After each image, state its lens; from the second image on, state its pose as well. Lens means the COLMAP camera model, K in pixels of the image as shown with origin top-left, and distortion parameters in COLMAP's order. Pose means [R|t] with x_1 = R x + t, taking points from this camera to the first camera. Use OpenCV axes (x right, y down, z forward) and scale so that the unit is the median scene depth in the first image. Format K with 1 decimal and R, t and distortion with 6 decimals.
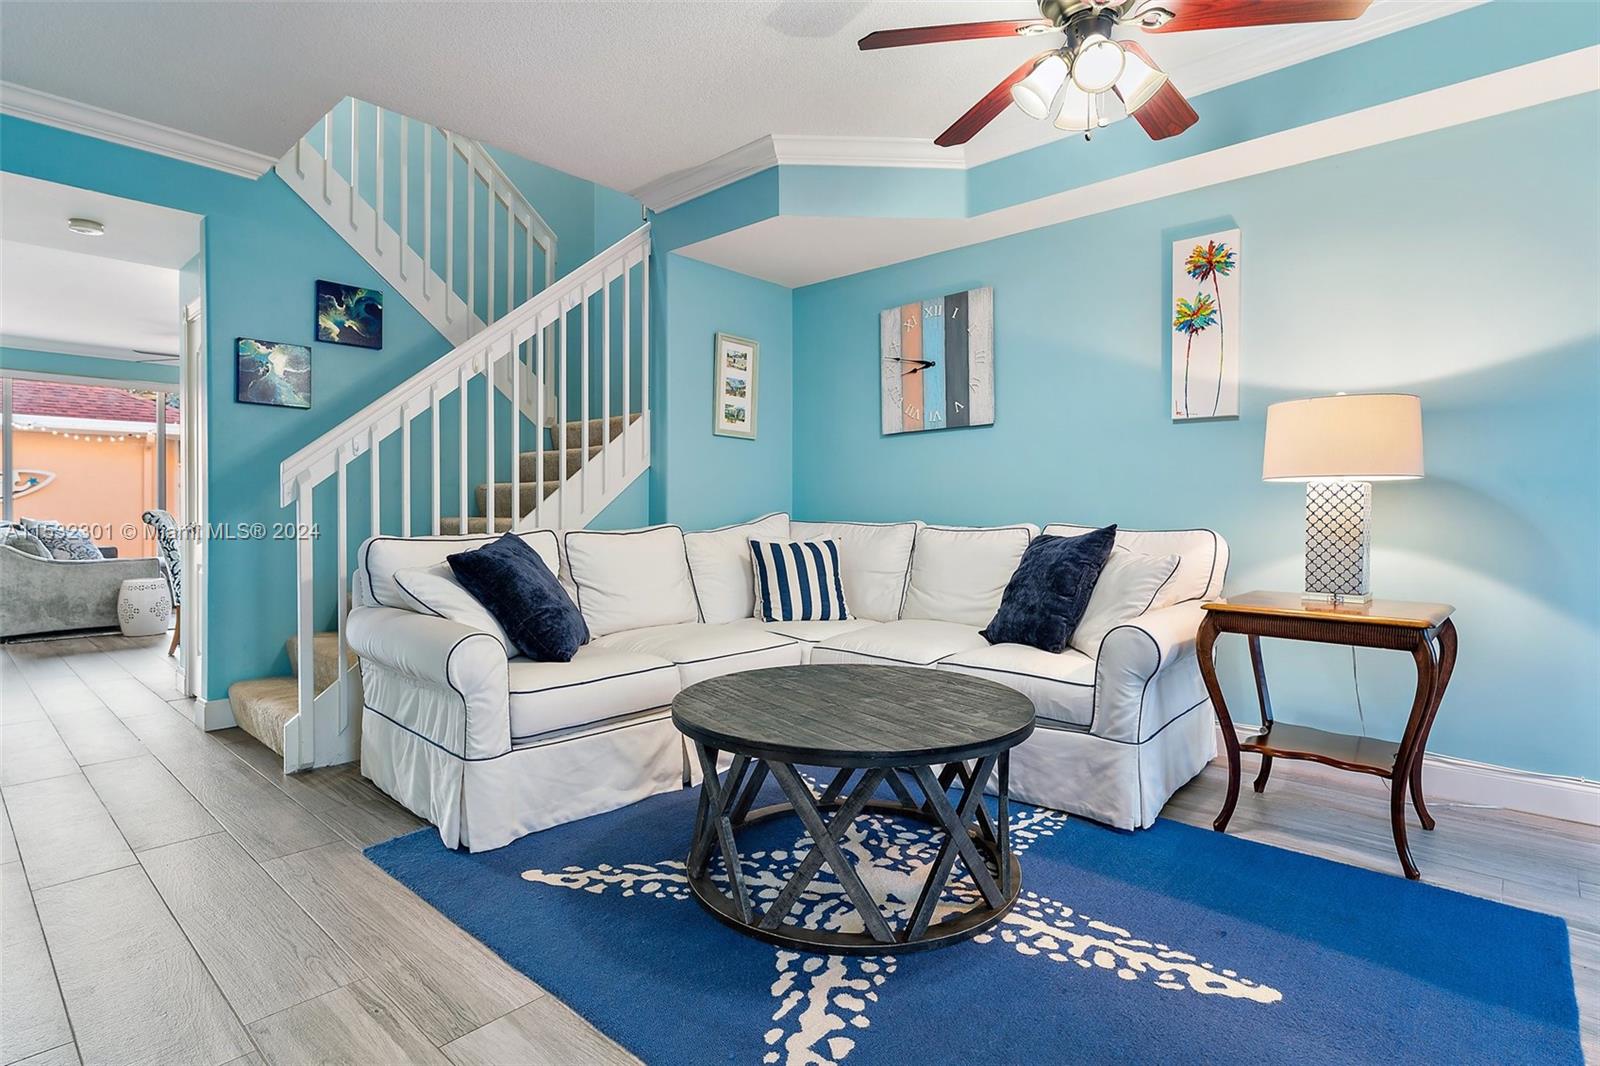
lens RADIAL K [[823.6, 0, 880.7], [0, 823.6, 518.1], [0, 0, 1]] dist [-0.000093, -0.000840]
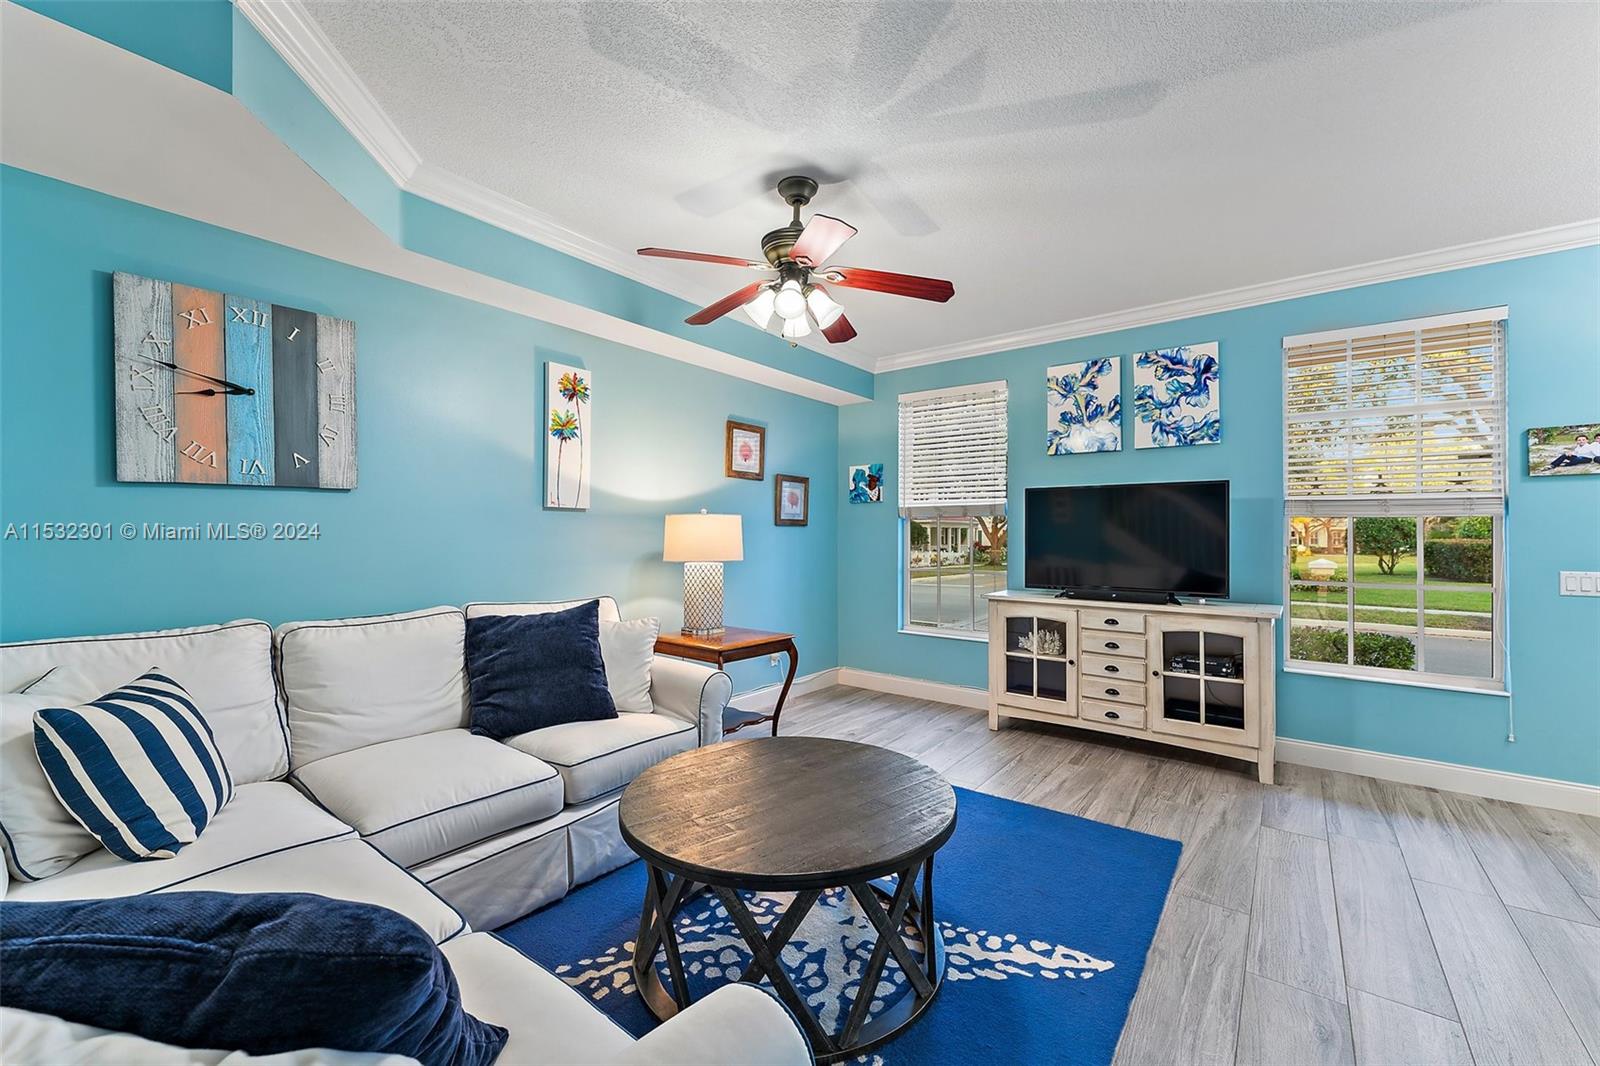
lens RADIAL K [[569.9, 0, 840.3], [0, 569.9, 541.8], [0, 0, 1]] dist [-0.000358, -0.000076]
pose [[-0.004972, 0.004759, 0.999976, -0.528925], [0.008574, 0.999952, -0.004716, -0.067217], [-0.999951, 0.008550, -0.005013, 0.629371]]
